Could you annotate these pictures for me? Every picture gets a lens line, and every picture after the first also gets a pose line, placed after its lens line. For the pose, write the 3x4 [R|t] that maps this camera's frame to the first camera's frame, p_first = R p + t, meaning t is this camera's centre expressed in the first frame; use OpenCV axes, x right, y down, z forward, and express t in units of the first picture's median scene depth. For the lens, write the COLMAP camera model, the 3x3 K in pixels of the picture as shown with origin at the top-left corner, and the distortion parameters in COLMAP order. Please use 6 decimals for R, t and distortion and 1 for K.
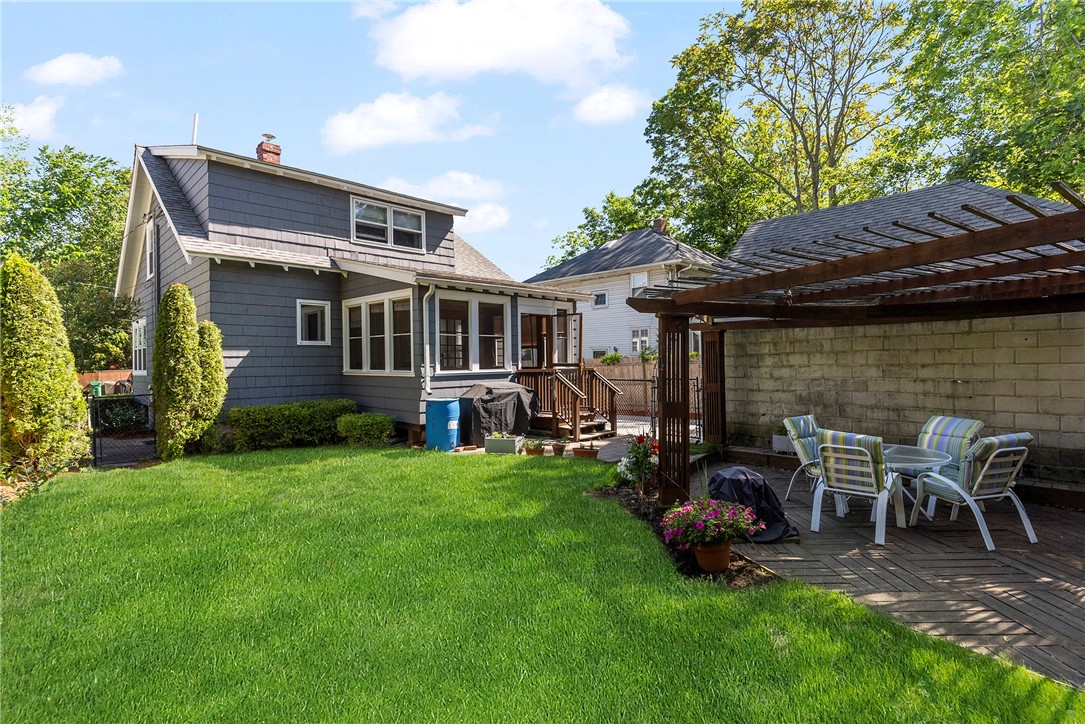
lens RADIAL K [[524.7, 0, 542.5], [0, 524.7, 362.0], [0, 0, 1]] dist [0.000078, 0.000243]
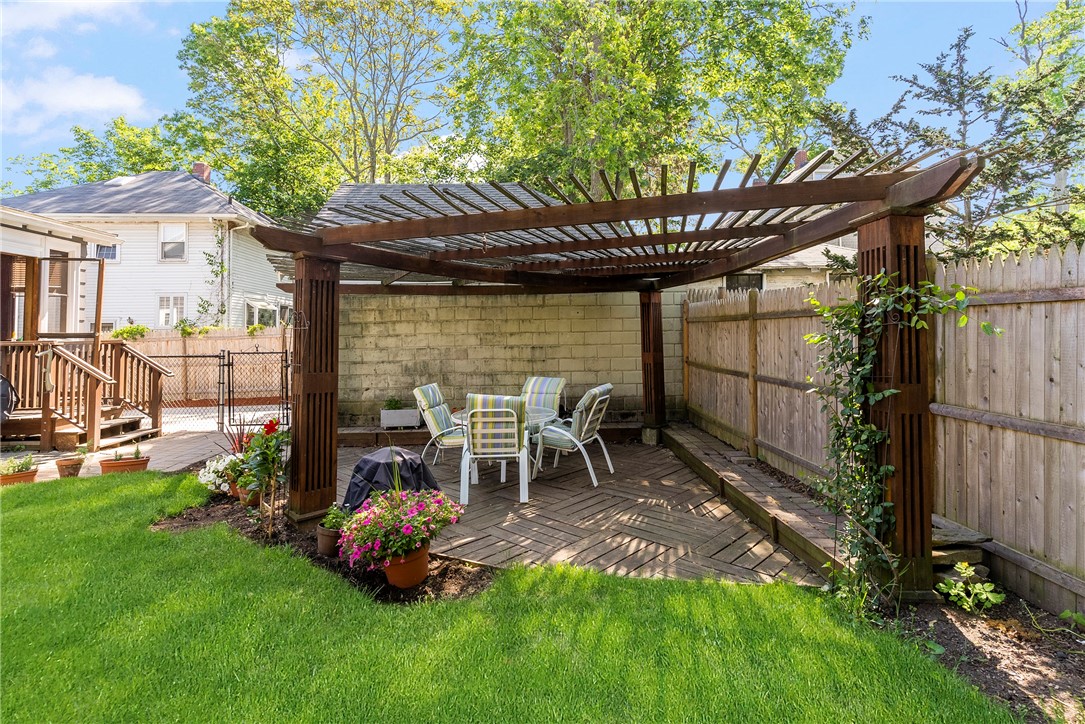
lens RADIAL K [[537.9, 0, 562.8], [0, 537.9, 314.3], [0, 0, 1]] dist [-0.004600, -0.000785]
pose [[0.668078, 0.033276, 0.743347, -0.051938], [0.004531, 0.998799, -0.048784, 0.018797], [-0.744078, 0.035960, 0.667124, 0.129771]]
